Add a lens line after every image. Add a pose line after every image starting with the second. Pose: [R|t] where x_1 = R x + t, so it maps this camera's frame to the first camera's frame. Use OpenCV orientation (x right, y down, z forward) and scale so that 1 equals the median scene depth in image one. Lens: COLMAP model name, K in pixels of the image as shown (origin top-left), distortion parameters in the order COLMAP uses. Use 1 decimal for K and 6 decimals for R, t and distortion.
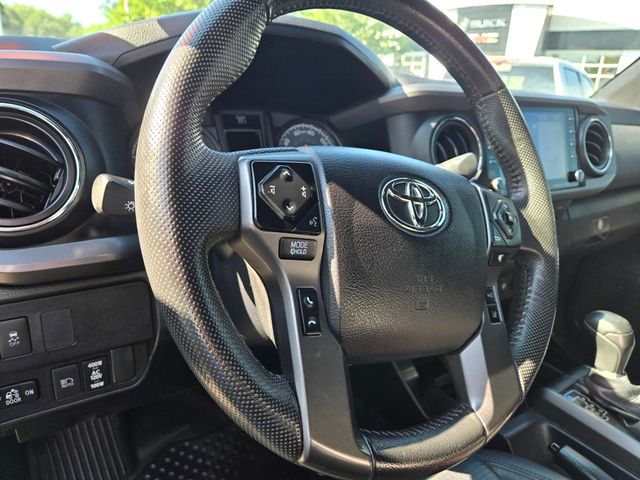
lens RADIAL K [[443.0, 0, 320.0], [0, 443.0, 240.0], [0, 0, 1]] dist [0.039107, -0.001795]
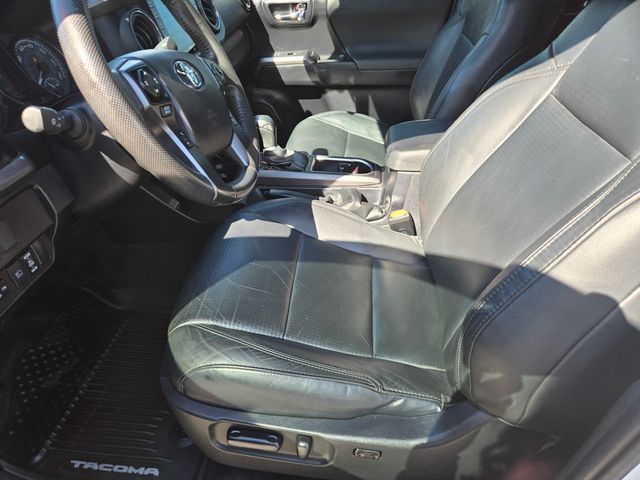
lens RADIAL K [[433.6, 0, 320.0], [0, 433.6, 240.0], [0, 0, 1]] dist [0.042608, -0.051742]
pose [[0.633871, -0.494601, 0.594624, -0.699221], [0.302534, 0.866105, 0.397913, -0.031420], [-0.711815, -0.072331, 0.698633, -0.588632]]
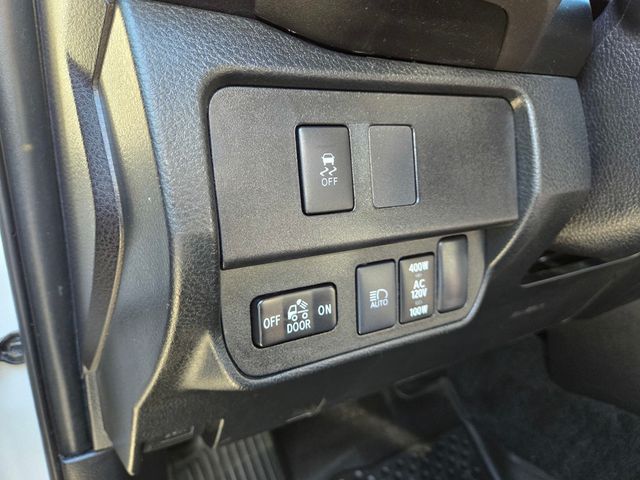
lens RADIAL K [[433.6, 0, 320.0], [0, 433.6, 240.0], [0, 0, 1]] dist [0.042608, -0.051742]
pose [[0.995421, -0.053993, -0.078884, -0.565244], [0.045818, 0.993728, -0.102006, 0.288352], [0.083897, 0.097925, 0.991651, 0.489608]]
